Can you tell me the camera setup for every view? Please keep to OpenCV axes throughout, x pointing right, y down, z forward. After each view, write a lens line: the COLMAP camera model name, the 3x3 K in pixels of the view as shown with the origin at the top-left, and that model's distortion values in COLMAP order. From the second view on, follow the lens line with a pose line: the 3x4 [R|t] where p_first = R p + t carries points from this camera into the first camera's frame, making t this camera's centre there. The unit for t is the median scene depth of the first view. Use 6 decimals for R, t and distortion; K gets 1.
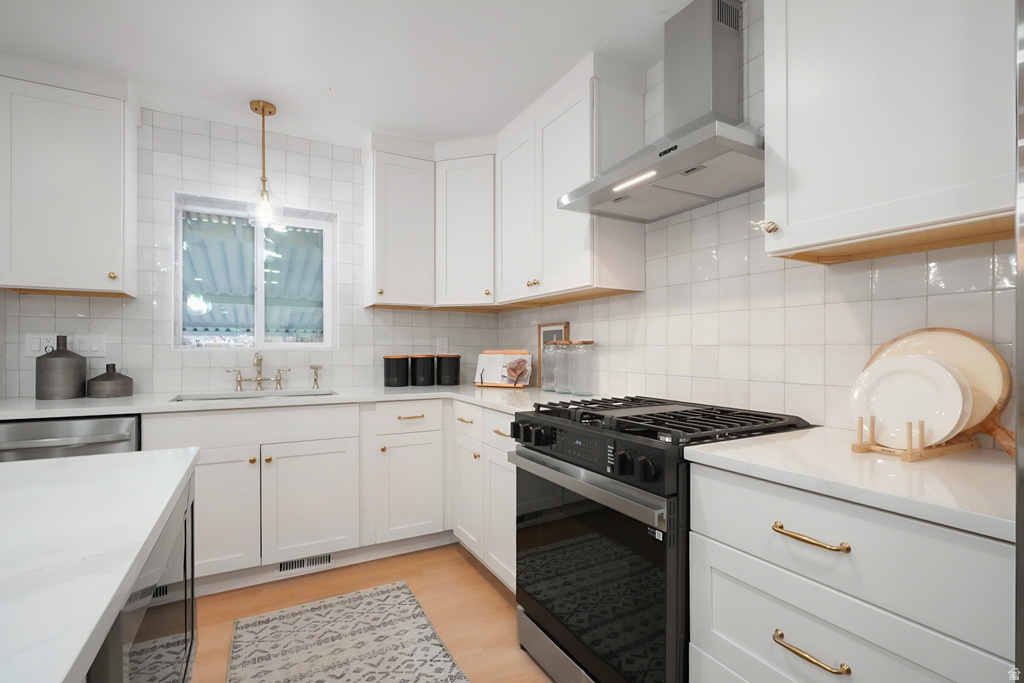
lens RADIAL K [[469.9, 0, 518.7], [0, 469.9, 353.9], [0, 0, 1]] dist [-0.016199, 0.000104]
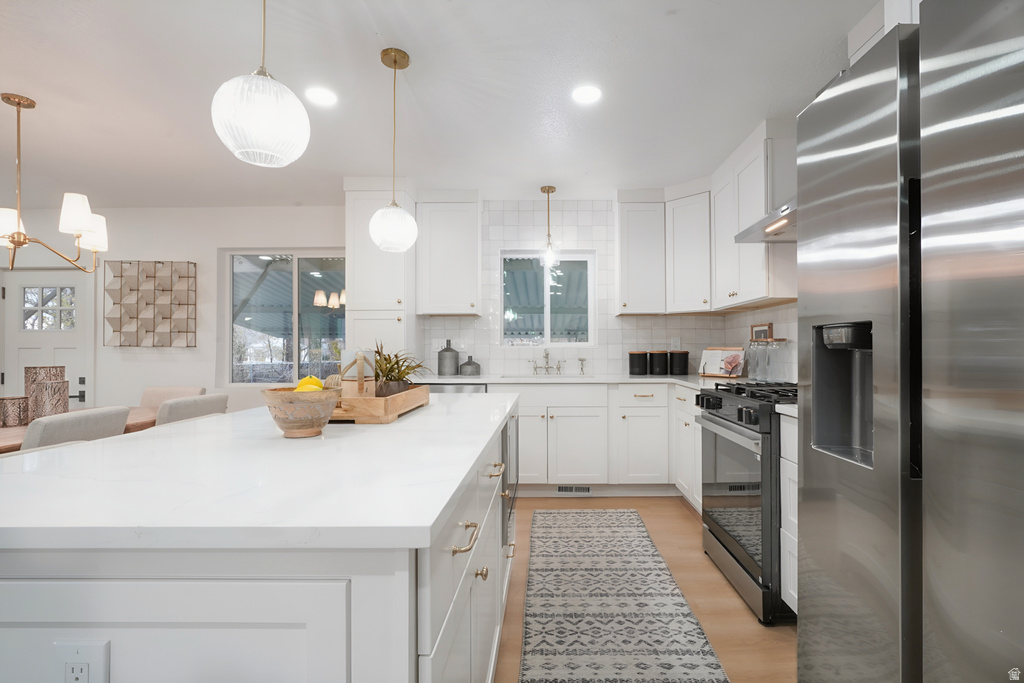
lens RADIAL K [[495.7, 0, 541.6], [0, 495.7, 341.8], [0, 0, 1]] dist [-0.000655, 0.000267]
pose [[0.868837, -0.011051, -0.494974, 0.208315], [0.000124, 0.999756, -0.022103, 0.007776], [0.495098, 0.019142, 0.868626, -0.372990]]
